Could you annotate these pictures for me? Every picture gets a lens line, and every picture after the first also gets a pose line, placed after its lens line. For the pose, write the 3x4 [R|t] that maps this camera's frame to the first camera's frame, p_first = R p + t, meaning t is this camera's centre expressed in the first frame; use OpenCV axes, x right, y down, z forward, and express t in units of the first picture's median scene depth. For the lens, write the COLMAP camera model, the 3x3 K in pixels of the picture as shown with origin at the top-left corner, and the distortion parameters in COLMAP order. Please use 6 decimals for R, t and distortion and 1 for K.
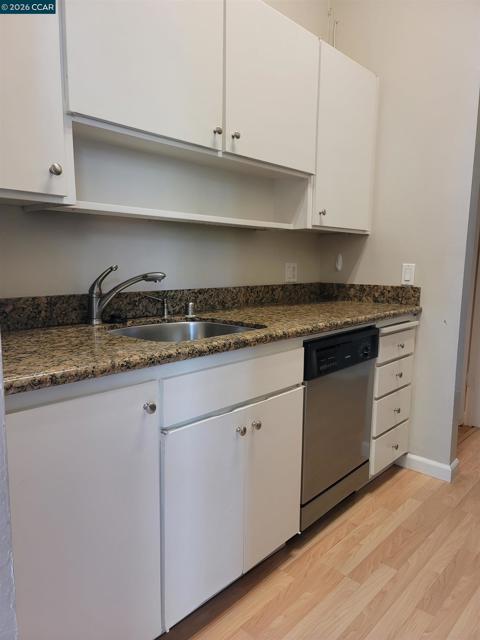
lens RADIAL K [[462.7, 0, 234.1], [0, 462.7, 319.0], [0, 0, 1]] dist [0.052868, -0.029314]
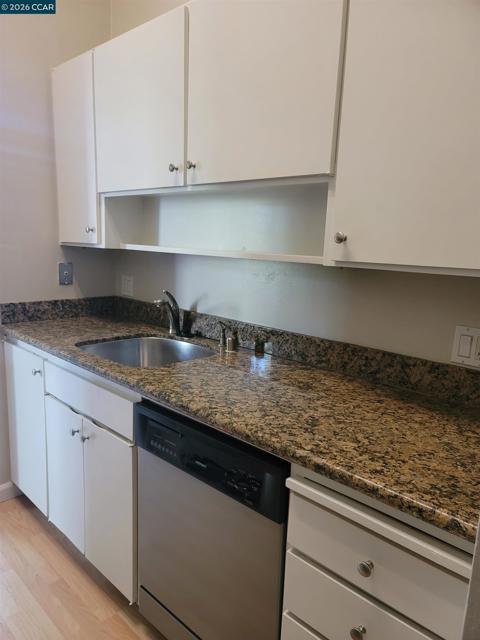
lens RADIAL K [[462.7, 0, 233.7], [0, 462.7, 321.7], [0, 0, 1]] dist [0.052868, -0.029314]
pose [[-0.026987, 0.161125, -0.986565, 0.756748], [-0.168805, 0.972017, 0.163366, -0.200774], [0.985280, 0.170946, 0.000967, 0.885985]]
